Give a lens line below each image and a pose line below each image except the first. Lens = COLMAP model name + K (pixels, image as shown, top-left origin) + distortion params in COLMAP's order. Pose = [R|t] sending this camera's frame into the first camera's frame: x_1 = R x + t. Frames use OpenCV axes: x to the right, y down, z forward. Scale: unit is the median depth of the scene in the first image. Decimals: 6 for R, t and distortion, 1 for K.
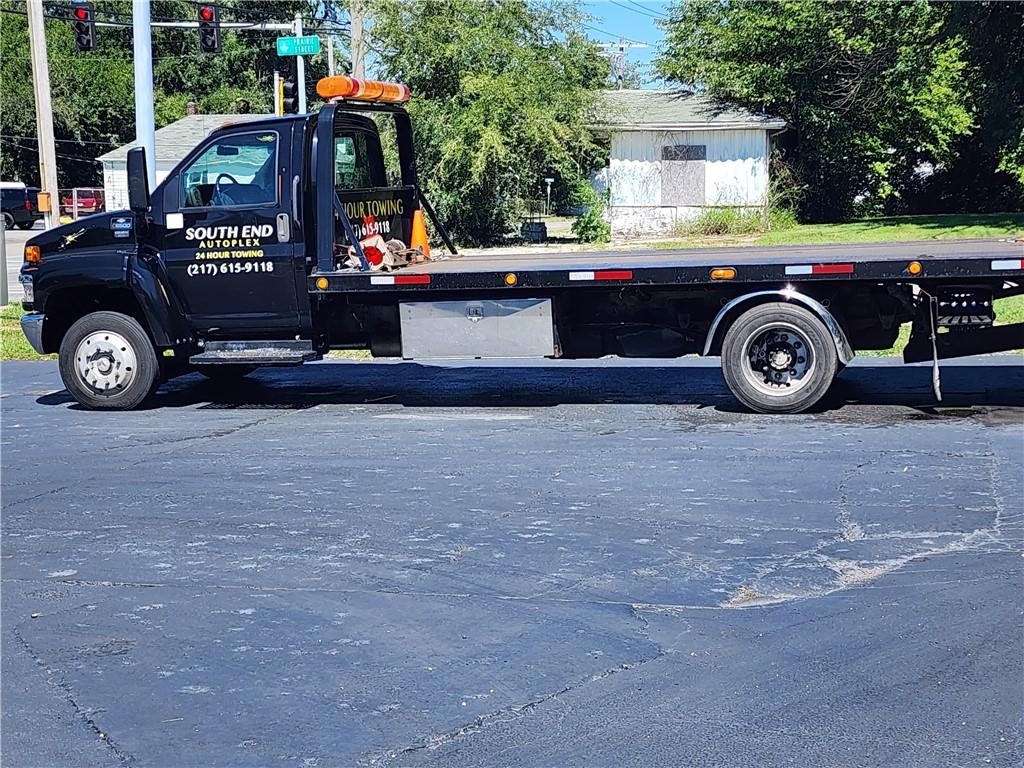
lens RADIAL K [[1740.7, 0, 512.0], [0, 1740.7, 384.0], [0, 0, 1]] dist [0.171320, -0.146934]
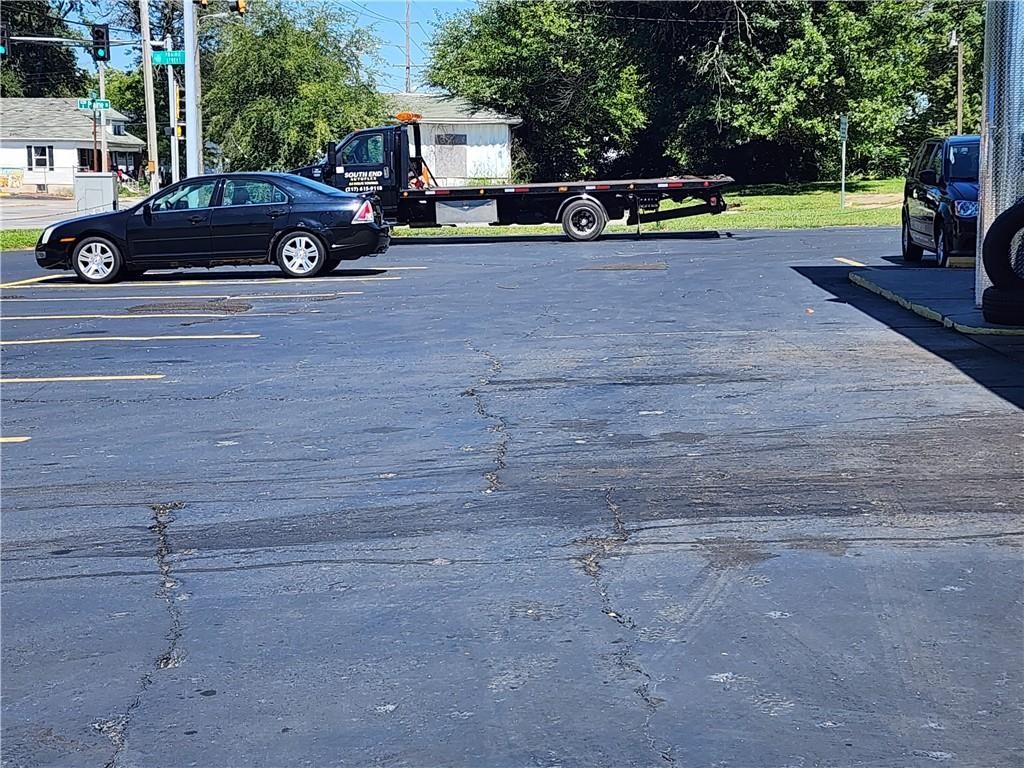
lens RADIAL K [[1740.7, 0, 512.0], [0, 1740.7, 384.0], [0, 0, 1]] dist [0.171320, -0.146934]
pose [[0.984128, -0.017068, 0.176638, -0.109104], [0.015385, 0.999822, 0.010894, 0.051650], [-0.176792, -0.008004, 0.984216, -0.409172]]
